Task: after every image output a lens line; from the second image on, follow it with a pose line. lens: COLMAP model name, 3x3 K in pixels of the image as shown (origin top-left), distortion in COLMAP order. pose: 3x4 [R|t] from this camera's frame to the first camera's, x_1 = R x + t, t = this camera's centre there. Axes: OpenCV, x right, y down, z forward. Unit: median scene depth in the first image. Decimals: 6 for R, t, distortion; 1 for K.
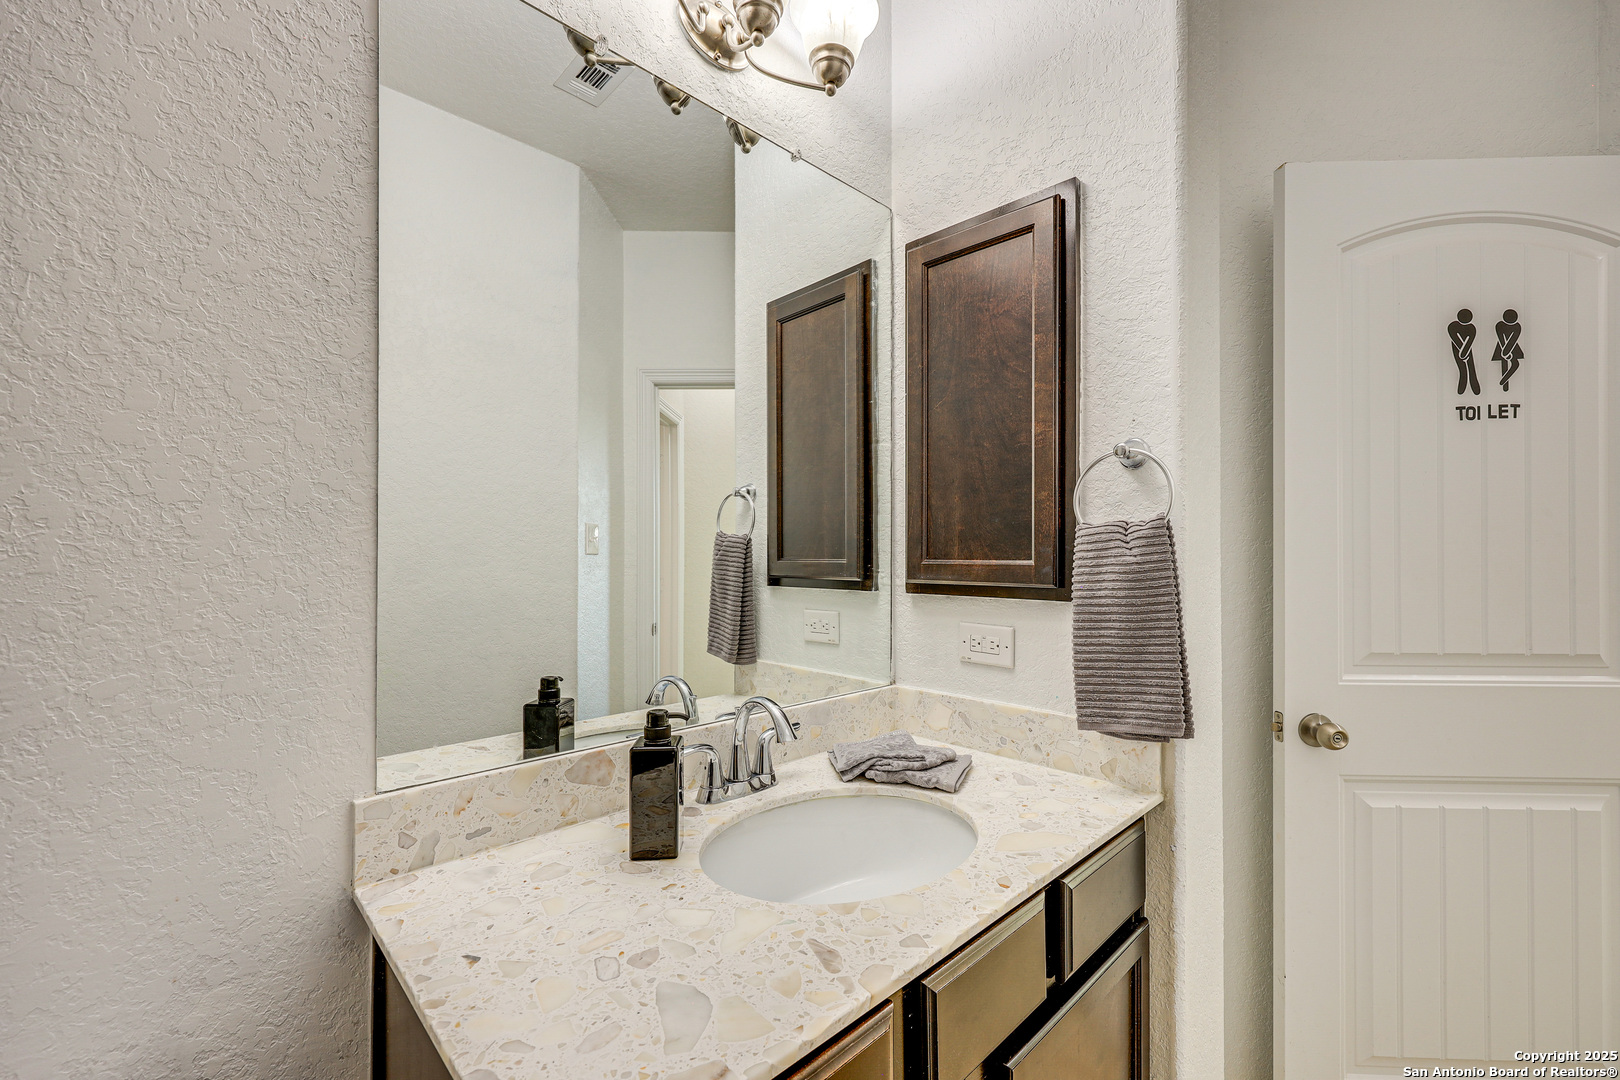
lens RADIAL K [[703.7, 0, 789.1], [0, 703.7, 559.5], [0, 0, 1]] dist [0.020430, -0.000189]
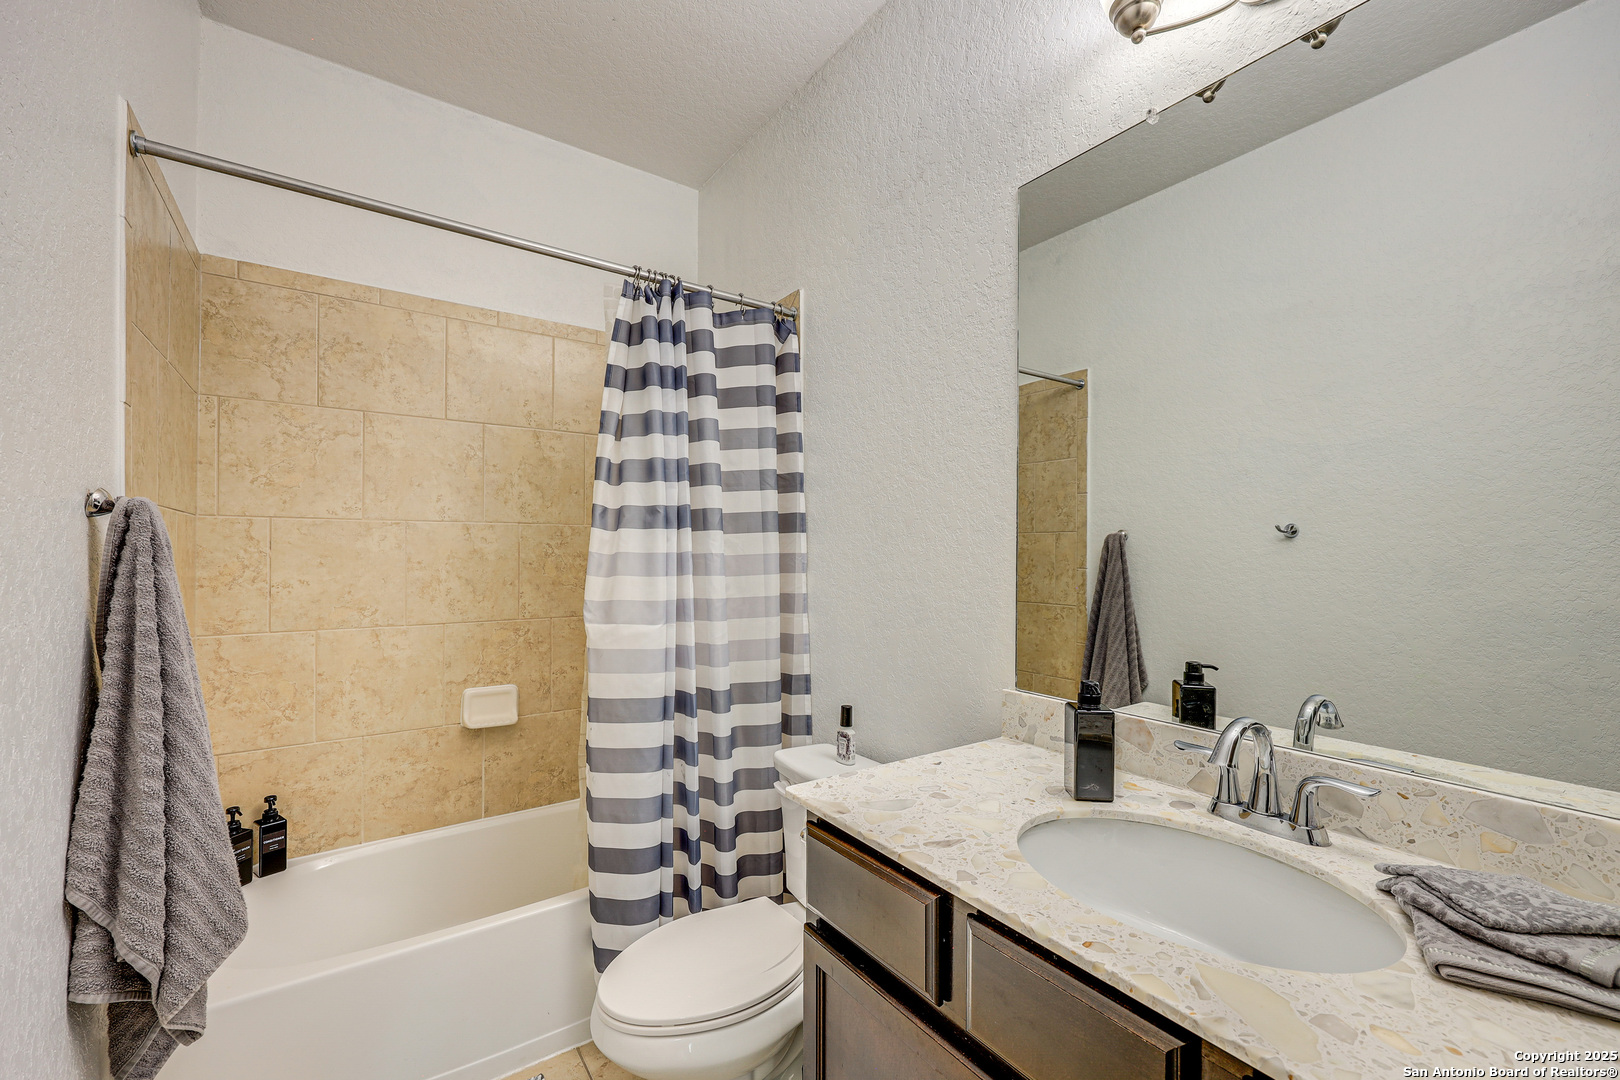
lens RADIAL K [[766.5, 0, 826.7], [0, 766.5, 552.3], [0, 0, 1]] dist [-0.004708, -0.000016]
pose [[-0.217591, -0.002774, -0.976036, 0.989589], [-0.018684, 0.999825, 0.001324, -0.000428], [0.975861, 0.018525, -0.217605, 0.696790]]
